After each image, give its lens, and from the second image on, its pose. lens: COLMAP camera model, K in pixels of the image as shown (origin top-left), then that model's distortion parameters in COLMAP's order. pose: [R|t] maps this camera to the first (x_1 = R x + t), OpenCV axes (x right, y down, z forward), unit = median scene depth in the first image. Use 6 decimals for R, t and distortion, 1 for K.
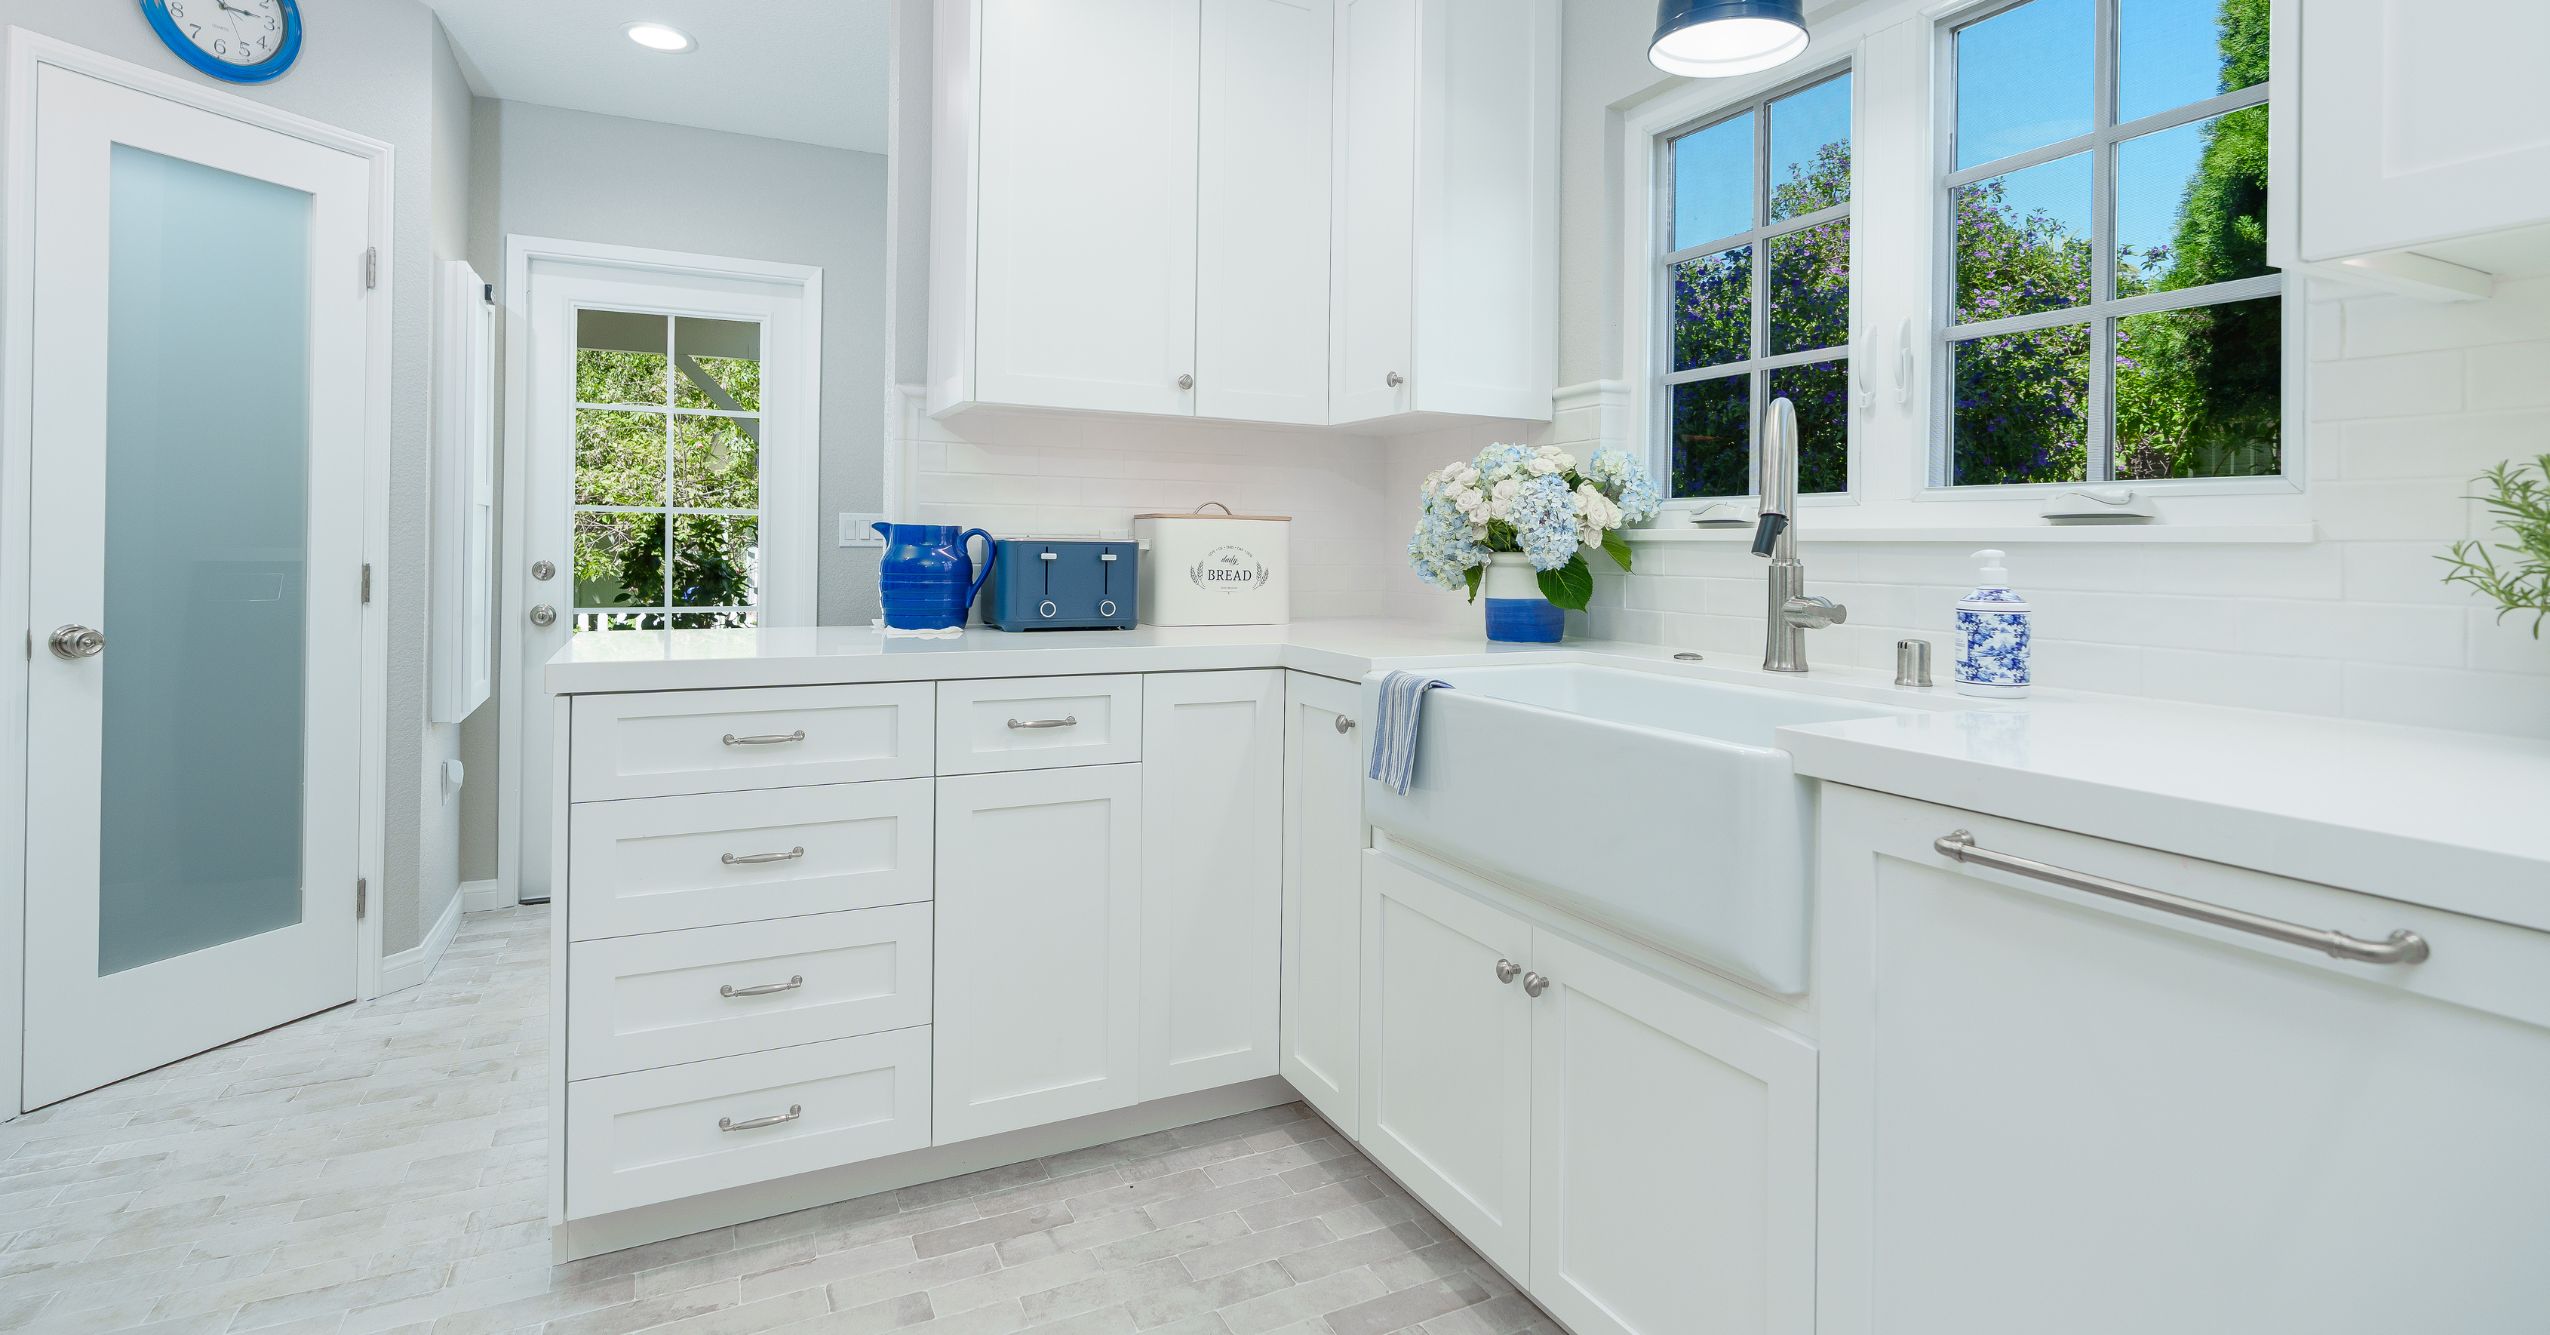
lens RADIAL K [[1177.2, 0, 1261.8], [0, 1177.2, 546.7], [0, 0, 1]] dist [-0.010466, 0.005951]
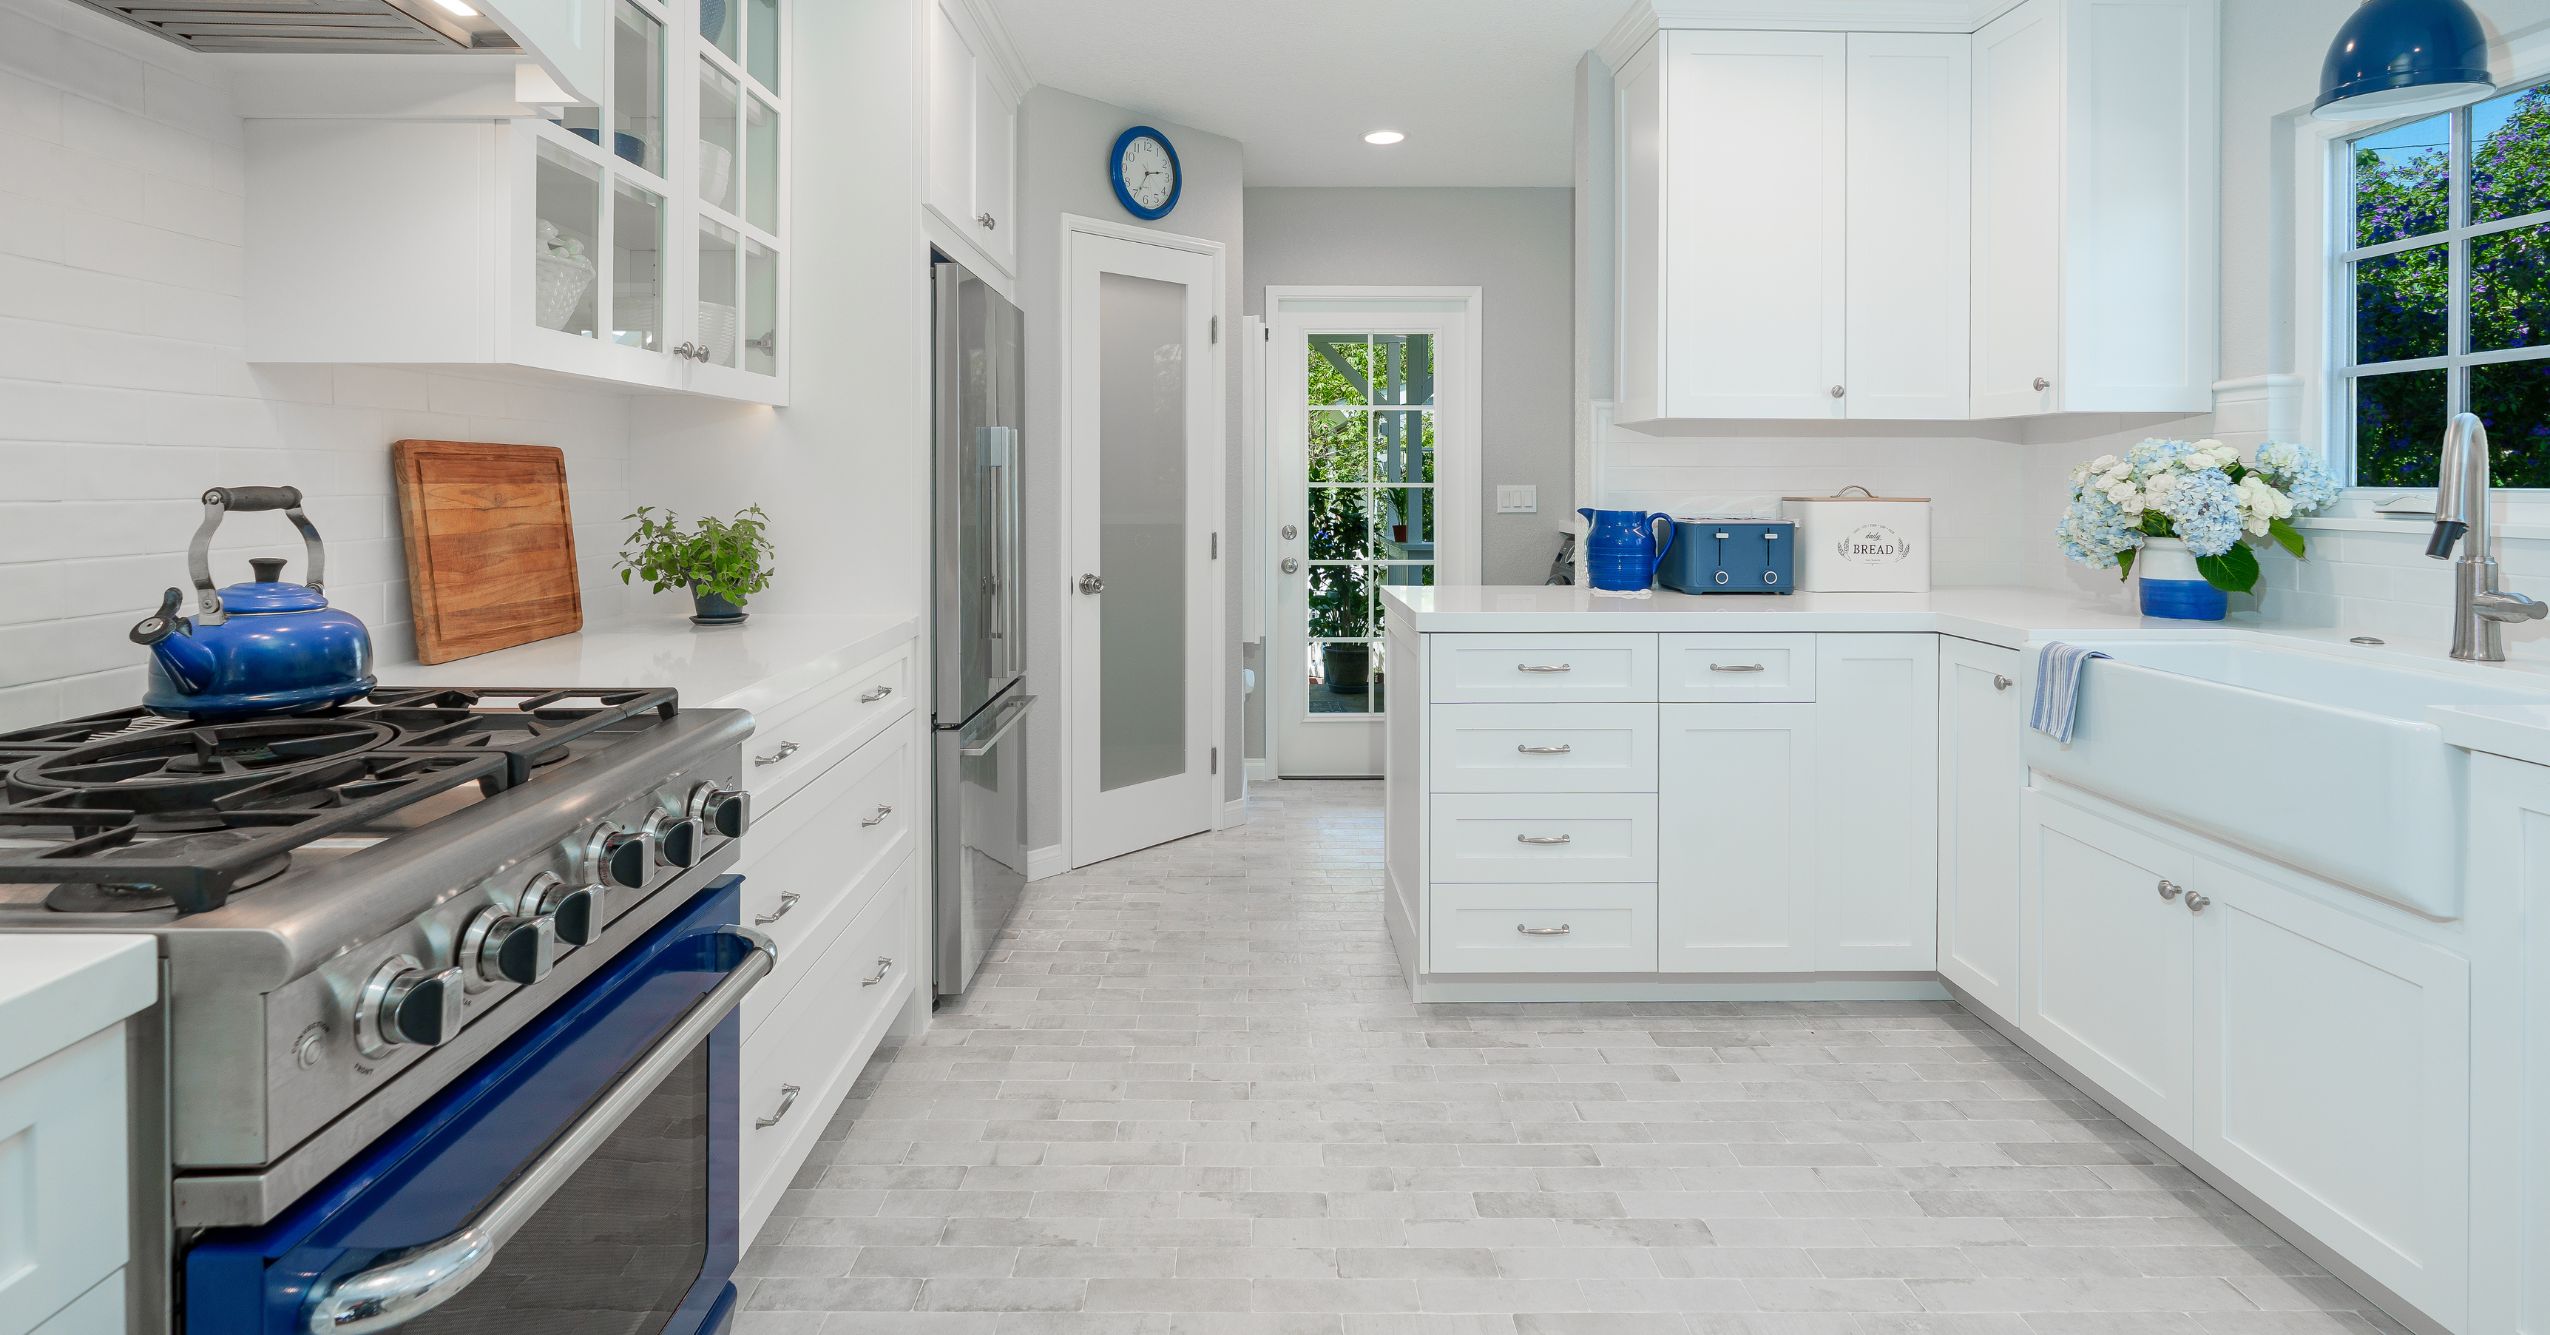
lens RADIAL K [[1175.0, 0, 1288.3], [0, 1175.0, 486.4], [0, 0, 1]] dist [-0.004065, 0.003078]
pose [[0.908902, -0.007778, -0.416936, -0.091103], [0.008135, 0.999966, -0.000920, -0.055921], [0.416930, -0.002556, 0.908935, -0.402499]]
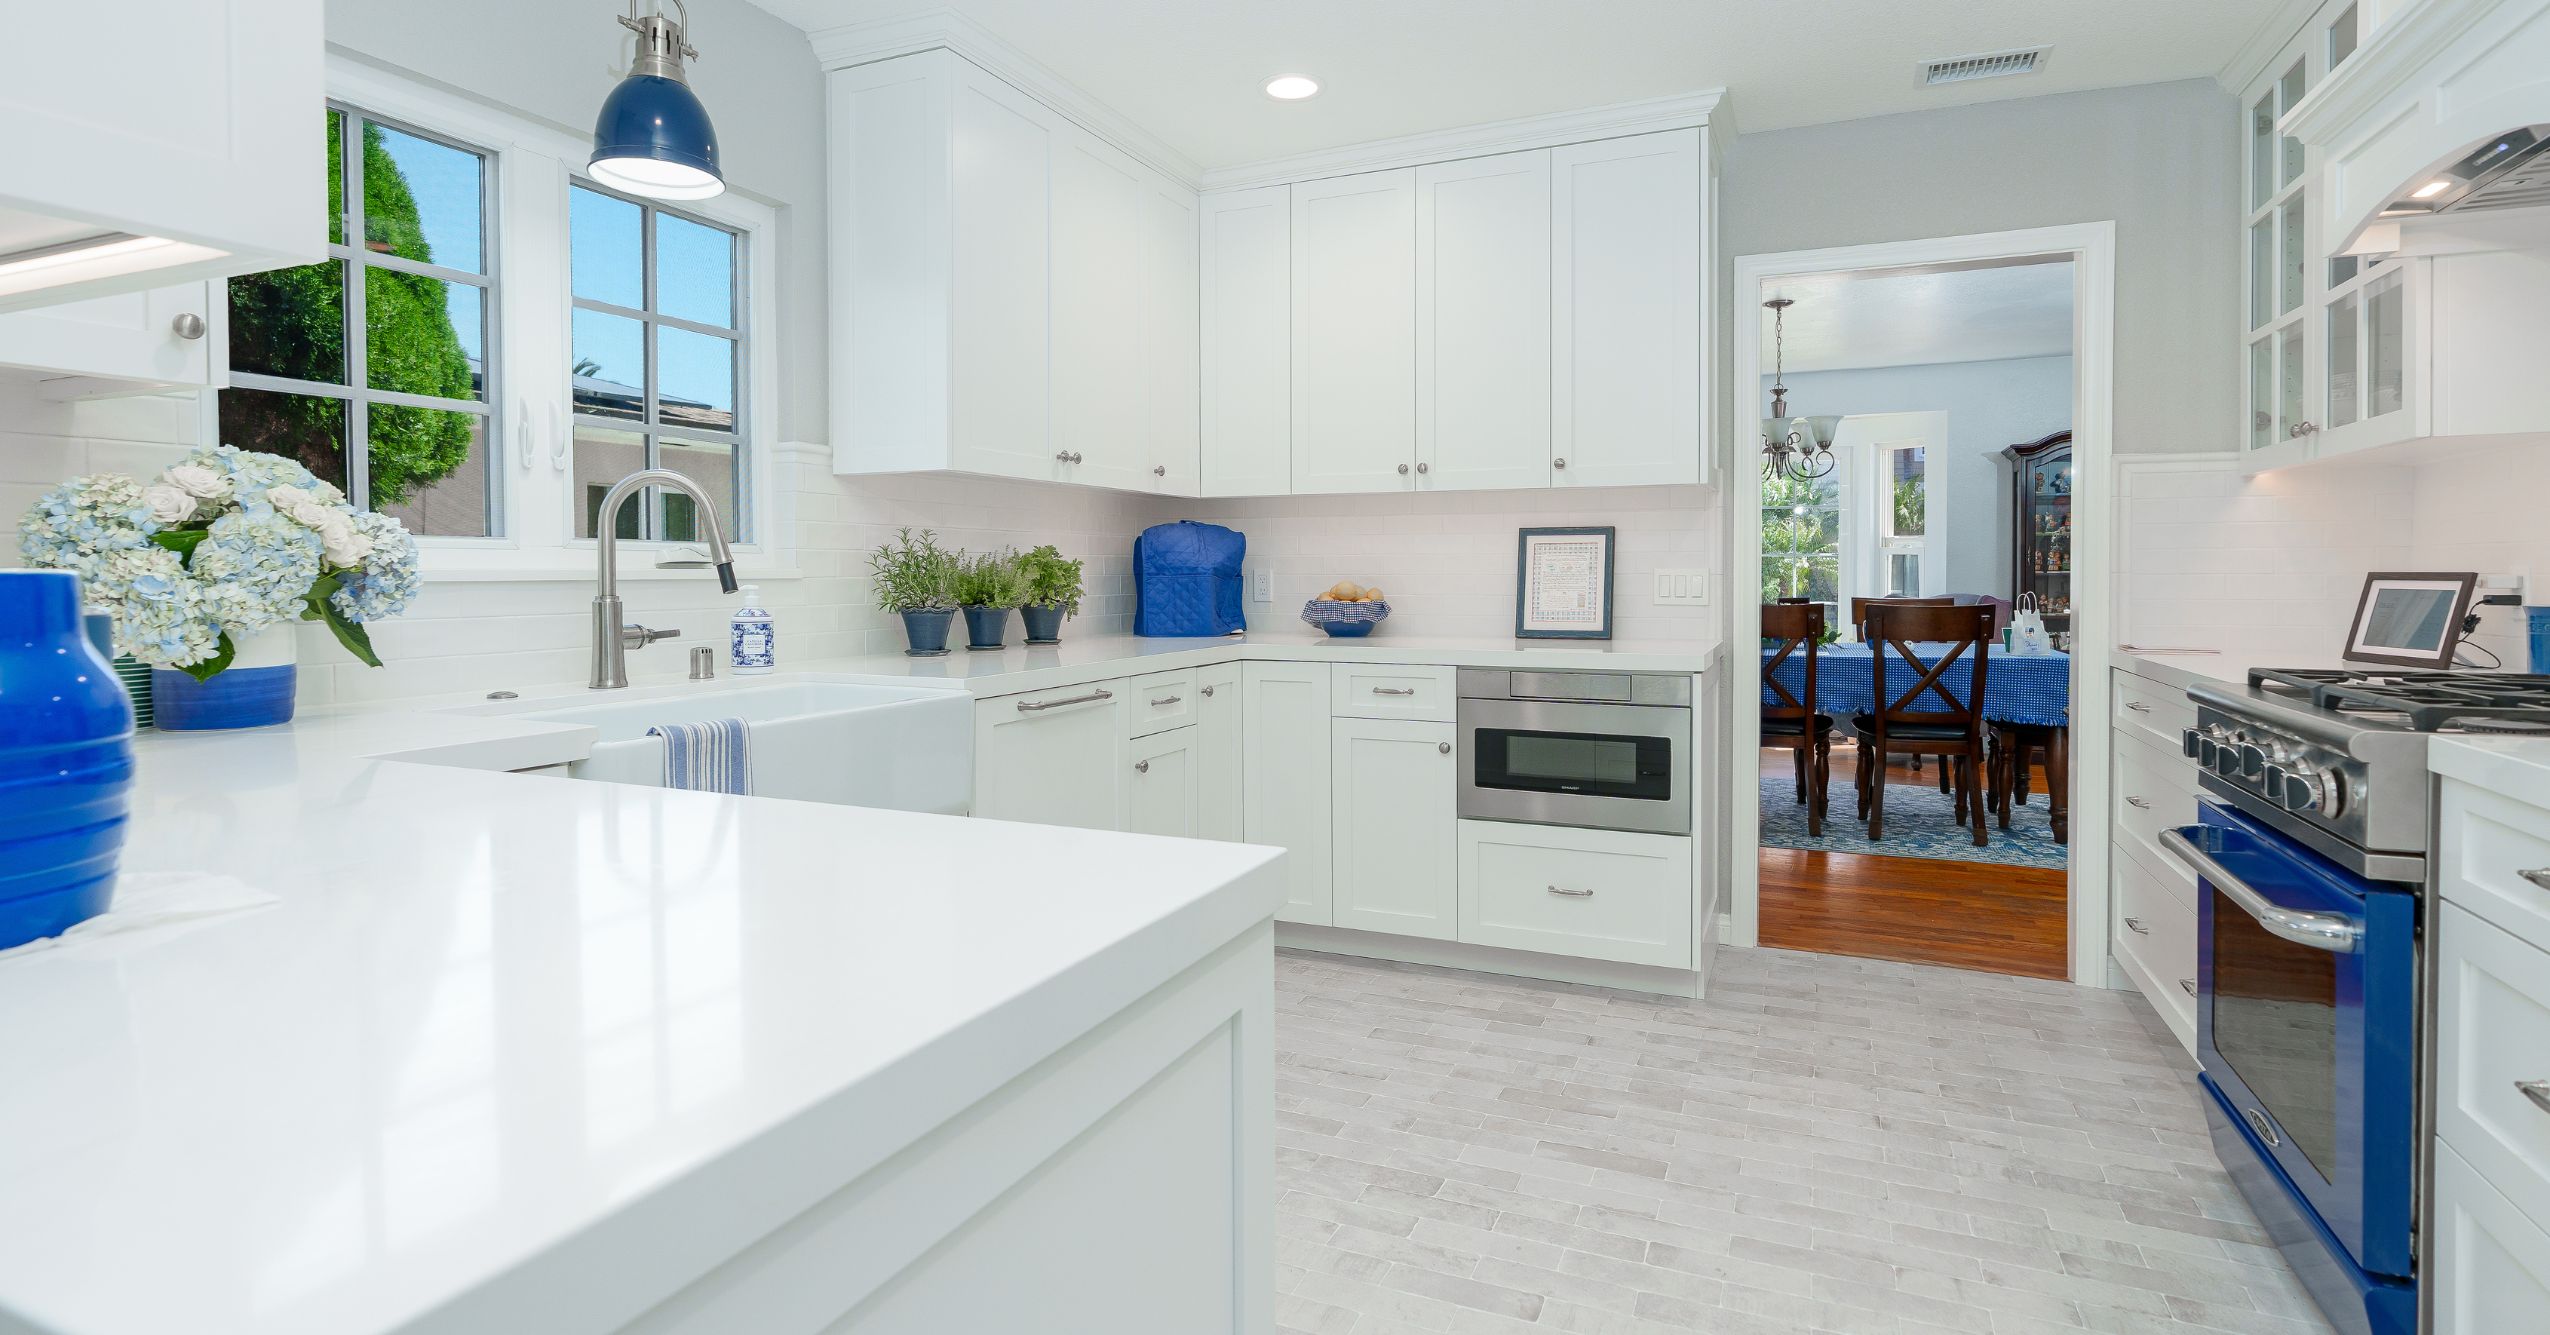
lens RADIAL K [[1222.8, 0, 1252.5], [0, 1222.8, 589.2], [0, 0, 1]] dist [-0.010241, 0.005872]
pose [[-0.620817, -0.022740, 0.783625, -0.854407], [-0.004910, 0.999672, 0.025120, -0.028130], [-0.783940, 0.011747, -0.620726, 1.126631]]
